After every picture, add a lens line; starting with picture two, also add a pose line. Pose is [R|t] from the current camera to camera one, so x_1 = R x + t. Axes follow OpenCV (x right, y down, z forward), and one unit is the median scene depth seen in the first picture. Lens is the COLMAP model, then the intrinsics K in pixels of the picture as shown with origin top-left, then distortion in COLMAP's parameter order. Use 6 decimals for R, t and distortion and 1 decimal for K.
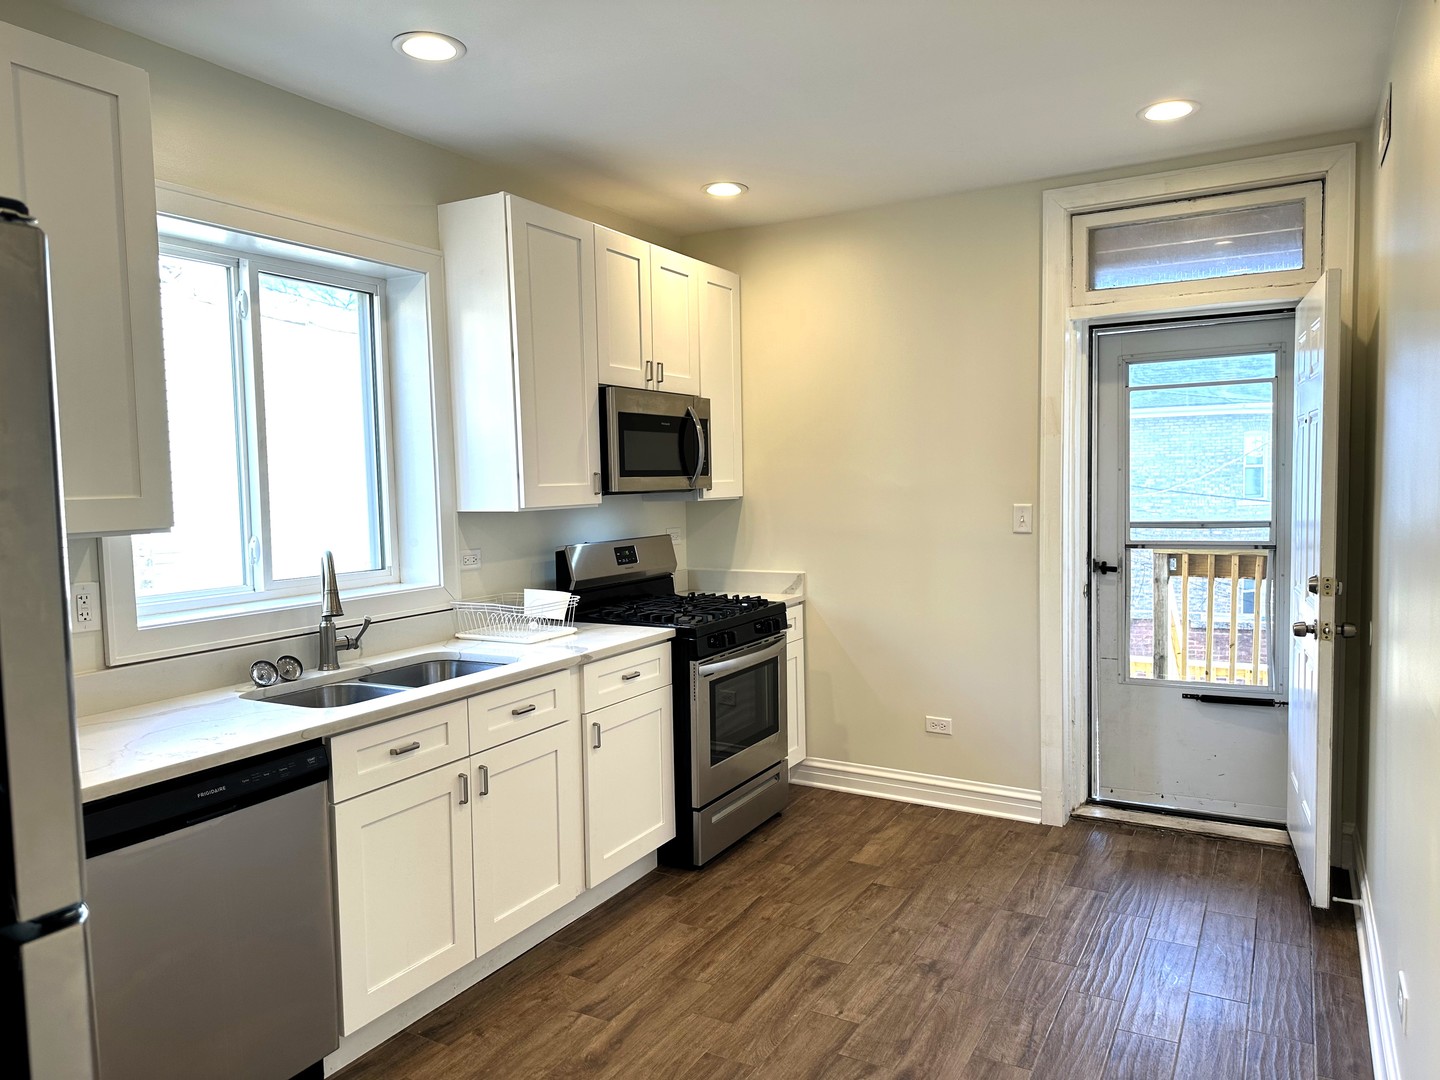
lens RADIAL K [[1001.4, 0, 720.0], [0, 1001.4, 540.0], [0, 0, 1]] dist [0.137220, -0.217566]
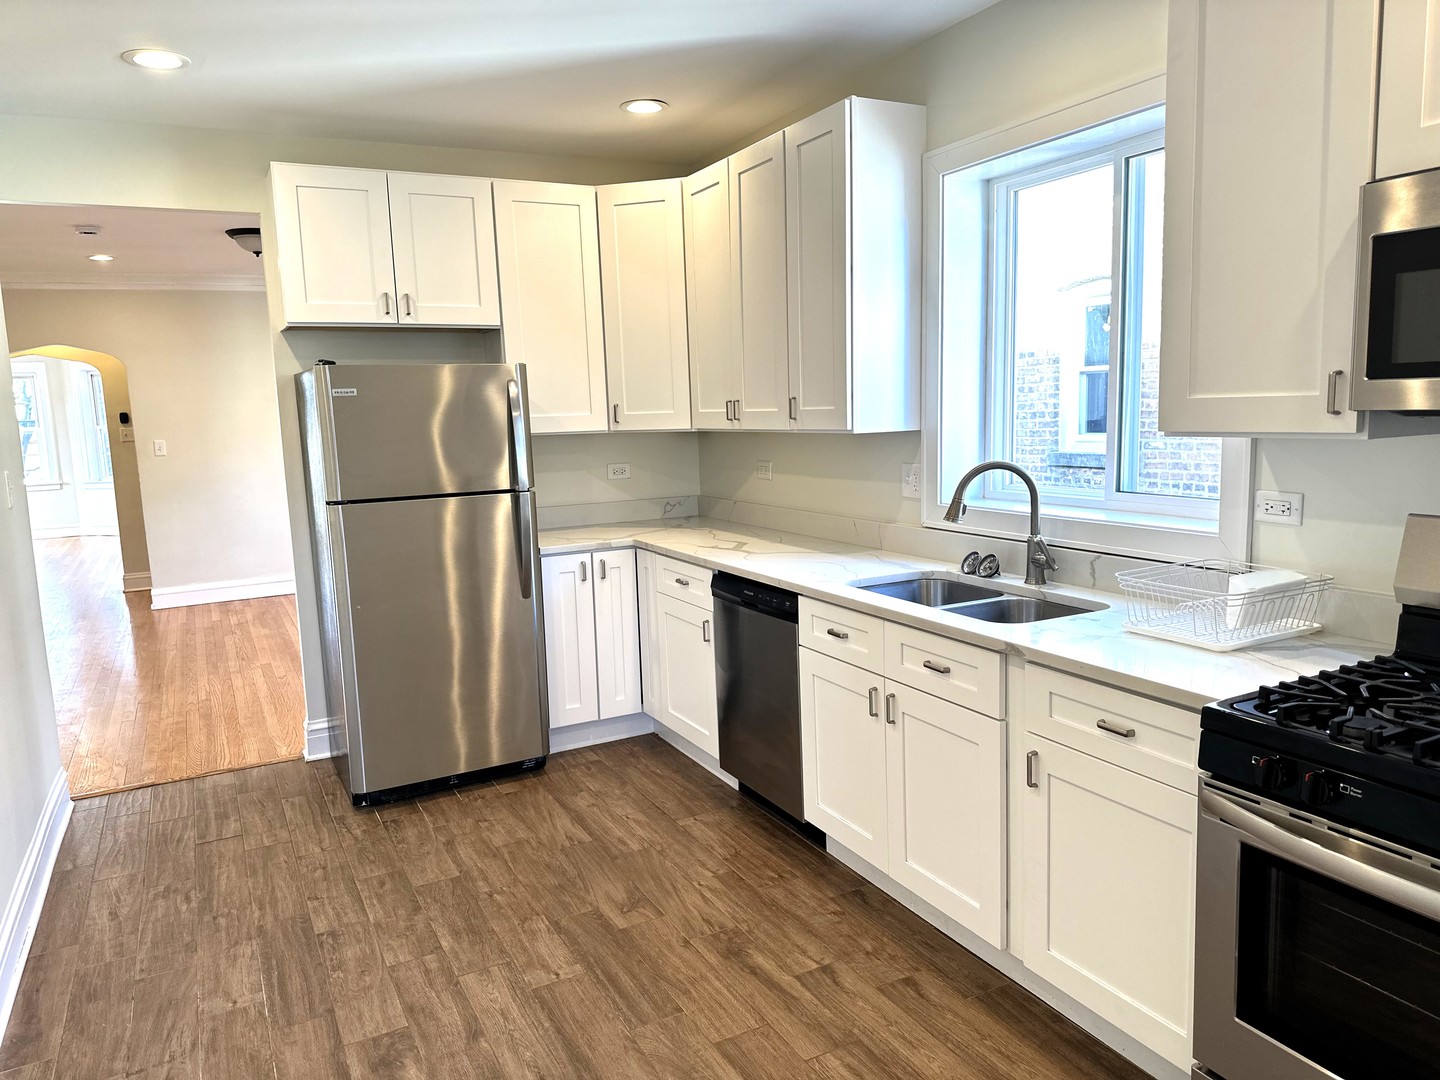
lens RADIAL K [[1001.4, 0, 720.0], [0, 1001.4, 540.0], [0, 0, 1]] dist [0.137220, -0.217566]
pose [[-0.542947, 0.153345, -0.825648, 0.458319], [-0.008682, 0.982109, 0.188113, -0.075089], [0.839722, 0.109303, -0.531901, 0.987786]]
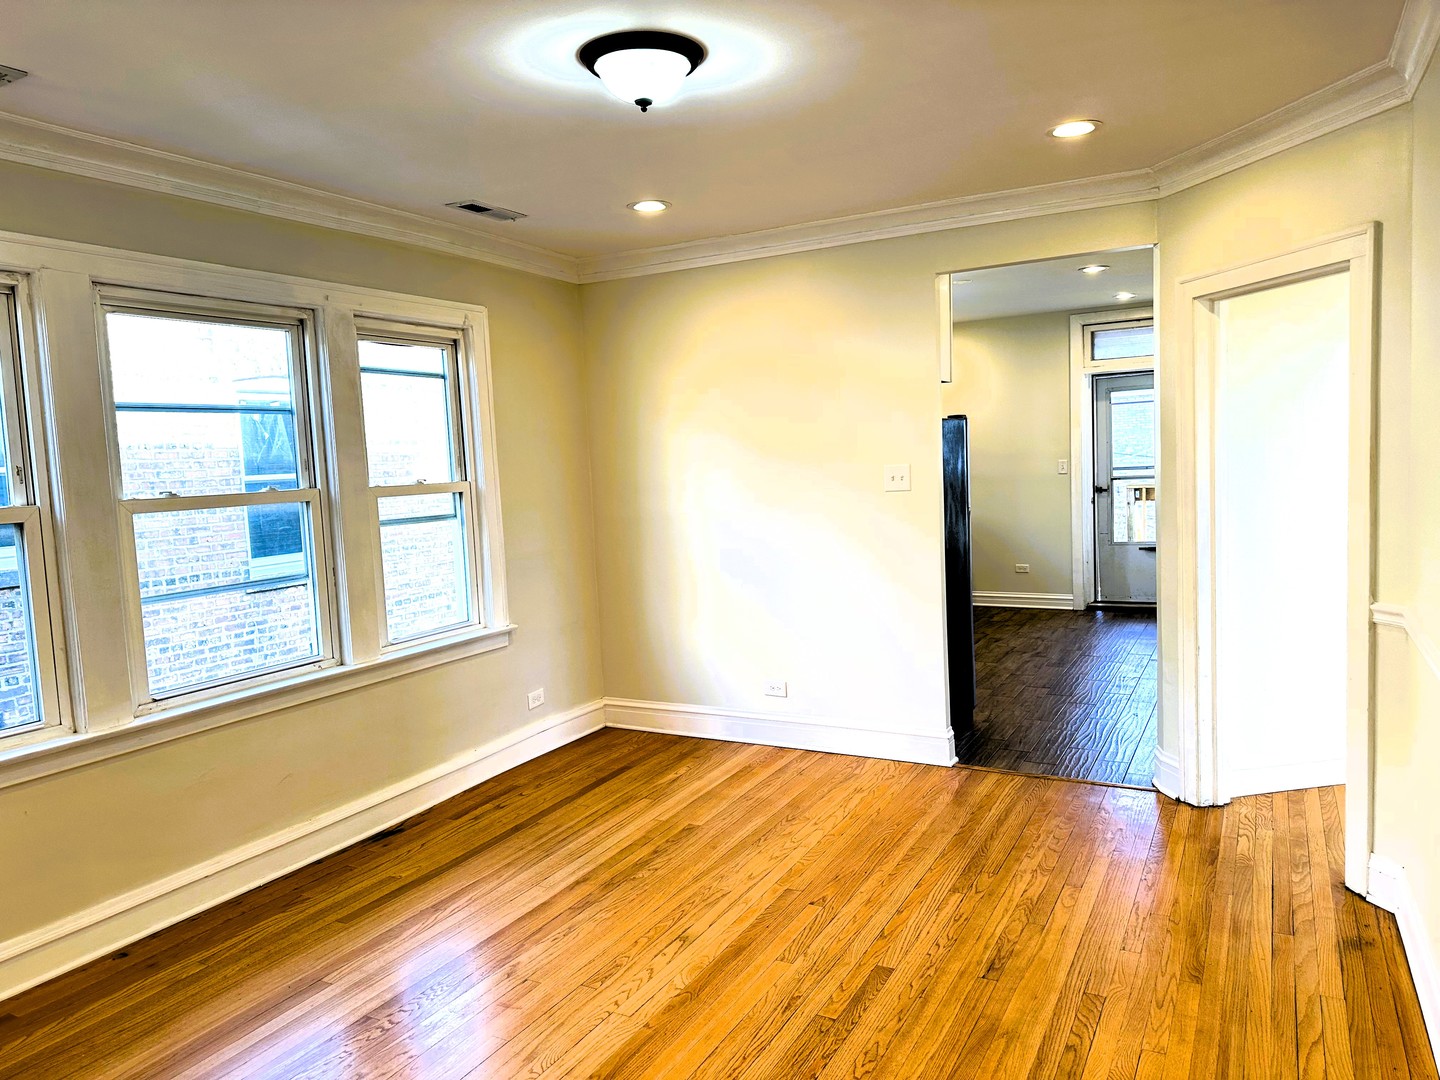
lens RADIAL K [[1001.4, 0, 720.0], [0, 1001.4, 540.0], [0, 0, 1]] dist [0.137220, -0.217566]
pose [[0.999549, -0.026656, 0.013816, -0.454001], [0.026359, 0.999427, 0.021254, 0.068523], [-0.014374, -0.020880, 0.999679, -1.122997]]
